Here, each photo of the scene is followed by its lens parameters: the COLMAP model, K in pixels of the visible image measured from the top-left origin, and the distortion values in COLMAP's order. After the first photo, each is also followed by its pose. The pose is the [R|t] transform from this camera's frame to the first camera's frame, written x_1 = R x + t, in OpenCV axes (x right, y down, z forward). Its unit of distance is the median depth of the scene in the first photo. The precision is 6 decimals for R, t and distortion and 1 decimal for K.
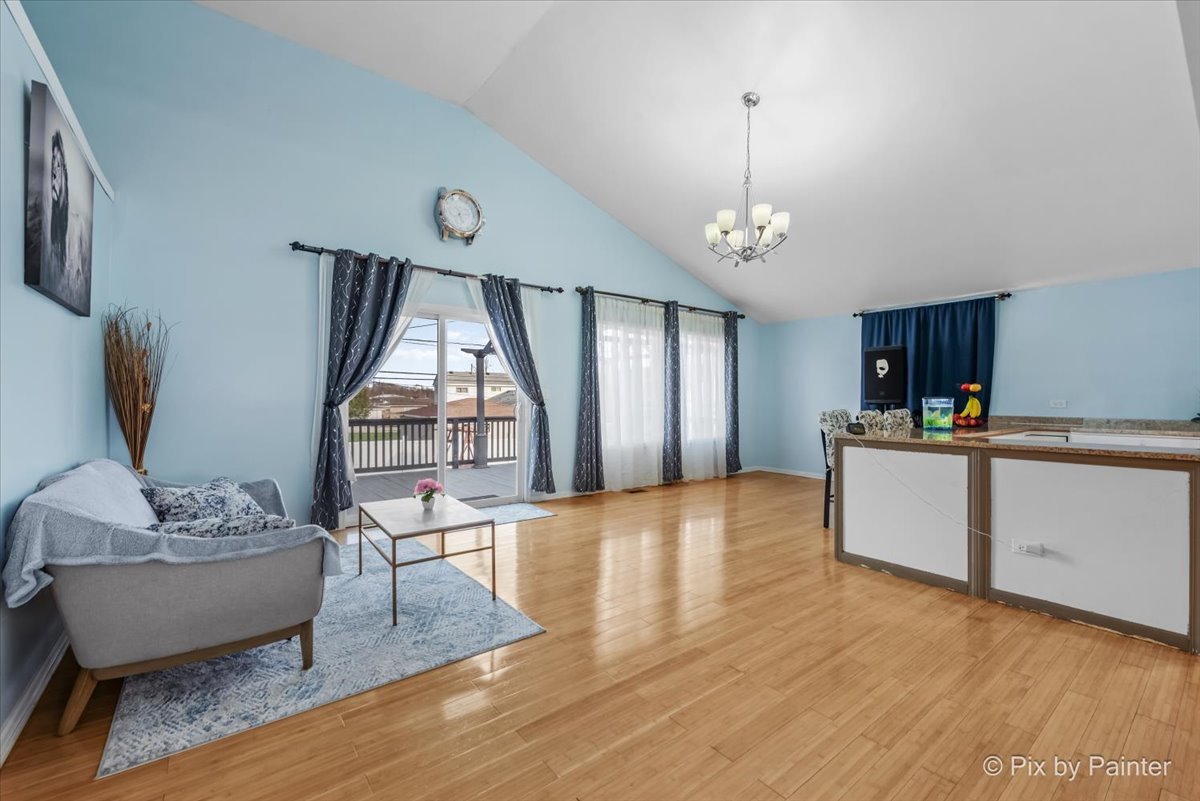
lens RADIAL K [[494.7, 0, 574.2], [0, 494.7, 406.3], [0, 0, 1]] dist [0.007328, -0.000791]
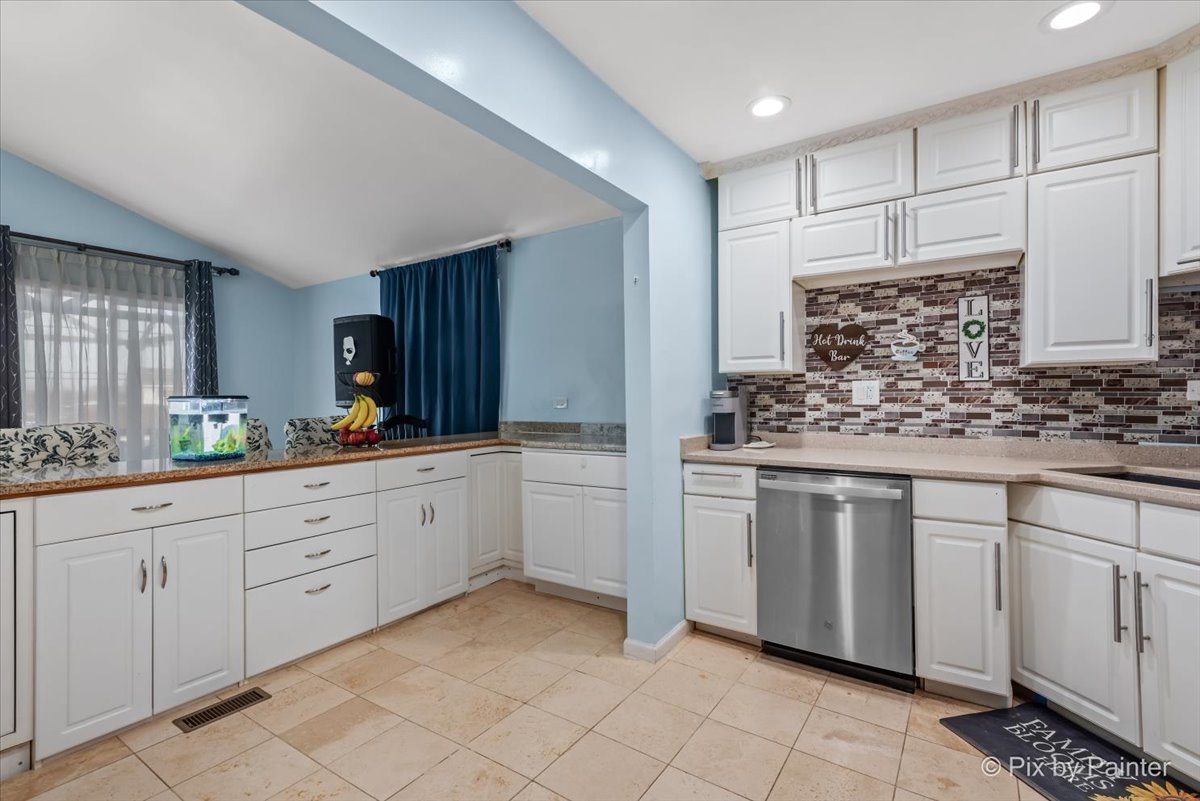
lens RADIAL K [[548.9, 0, 576.6], [0, 548.9, 401.0], [0, 0, 1]] dist [0.017269, 0.000057]
pose [[0.949379, -0.013586, 0.313838, 0.745384], [0.019633, 0.999677, -0.016116, 0.004754], [-0.313518, 0.021462, 0.949340, 0.274237]]
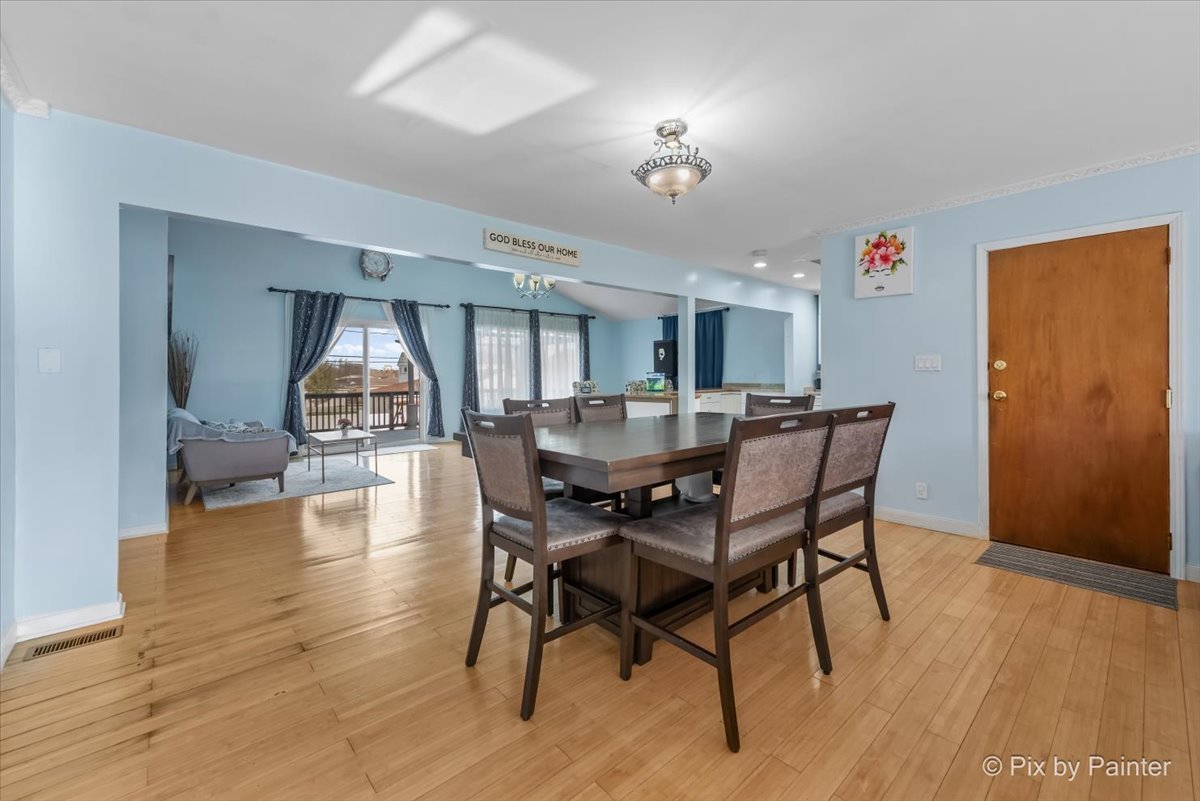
lens RADIAL K [[494.7, 0, 589.4], [0, 494.7, 374.3], [0, 0, 1]] dist [0.007328, -0.000791]
pose [[0.996770, -0.014010, 0.079082, 0.296923], [0.015627, 0.999680, -0.019875, 0.016057], [-0.078779, 0.021047, 0.996670, -0.591649]]
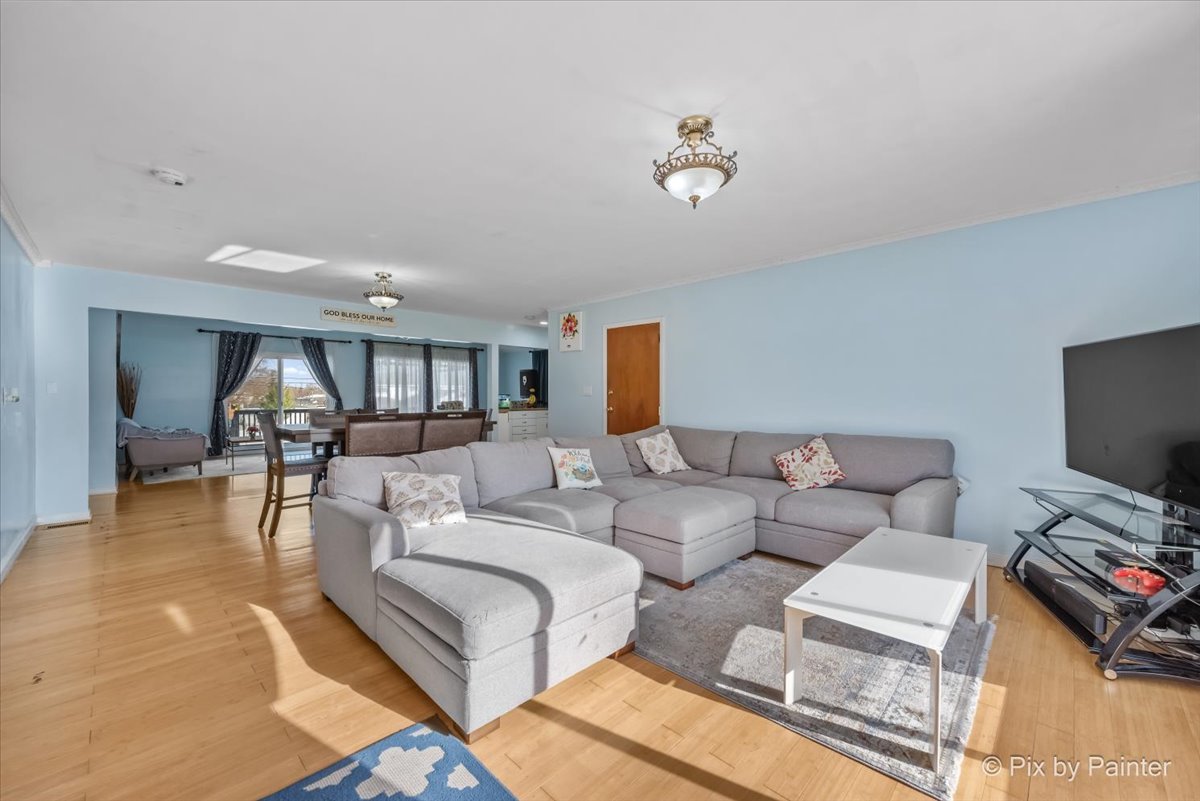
lens RADIAL K [[484.3, 0, 595.5], [0, 484.3, 401.0], [0, 0, 1]] dist [0.002562, 0.000320]
pose [[0.988911, -0.009054, 0.148230, 0.677422], [0.010028, 0.999933, -0.005824, 0.025058], [-0.148168, 0.007246, 0.988936, -1.105086]]
